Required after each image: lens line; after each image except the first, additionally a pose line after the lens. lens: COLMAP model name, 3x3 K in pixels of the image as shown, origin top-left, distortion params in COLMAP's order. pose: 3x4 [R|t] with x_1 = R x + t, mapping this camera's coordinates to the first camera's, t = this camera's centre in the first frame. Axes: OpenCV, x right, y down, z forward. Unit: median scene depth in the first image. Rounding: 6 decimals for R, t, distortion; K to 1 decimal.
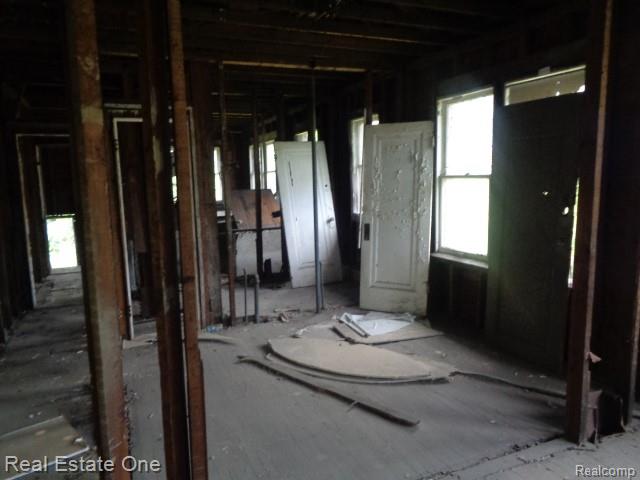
lens RADIAL K [[484.9, 0, 319.5], [0, 484.9, 237.4], [0, 0, 1]] dist [0.009704, 0.003760]
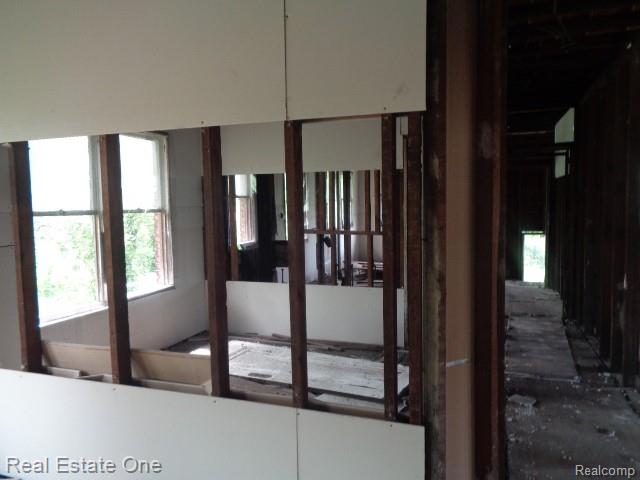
lens RADIAL K [[484.9, 0, 319.5], [0, 484.9, 237.4], [0, 0, 1]] dist [0.009704, 0.003760]
pose [[0.724991, 0.067797, -0.685413, -0.381418], [-0.099457, 0.995019, -0.006778, 0.045893], [0.681539, 0.073083, 0.728123, -0.183061]]
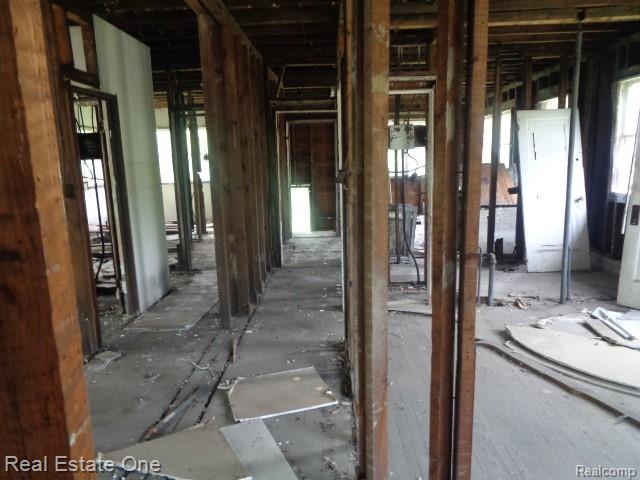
lens RADIAL K [[484.9, 0, 319.5], [0, 484.9, 237.4], [0, 0, 1]] dist [0.009704, 0.003760]
pose [[0.908221, 0.073629, -0.411962, -0.051191], [-0.052004, 0.996627, 0.063476, 0.002106], [0.415247, -0.036227, 0.908987, 0.011022]]
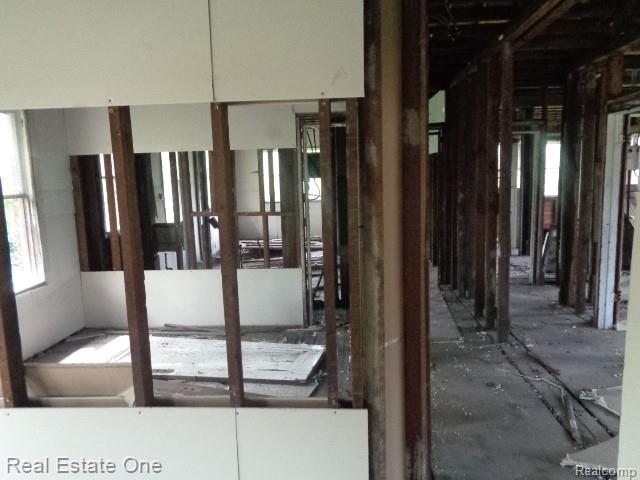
lens RADIAL K [[484.9, 0, 319.5], [0, 484.9, 237.4], [0, 0, 1]] dist [0.009704, 0.003760]
pose [[0.883733, 0.064331, -0.463548, -0.435082], [-0.060529, 0.997899, 0.023091, 0.038233], [0.464060, 0.007651, 0.885771, -0.203549]]
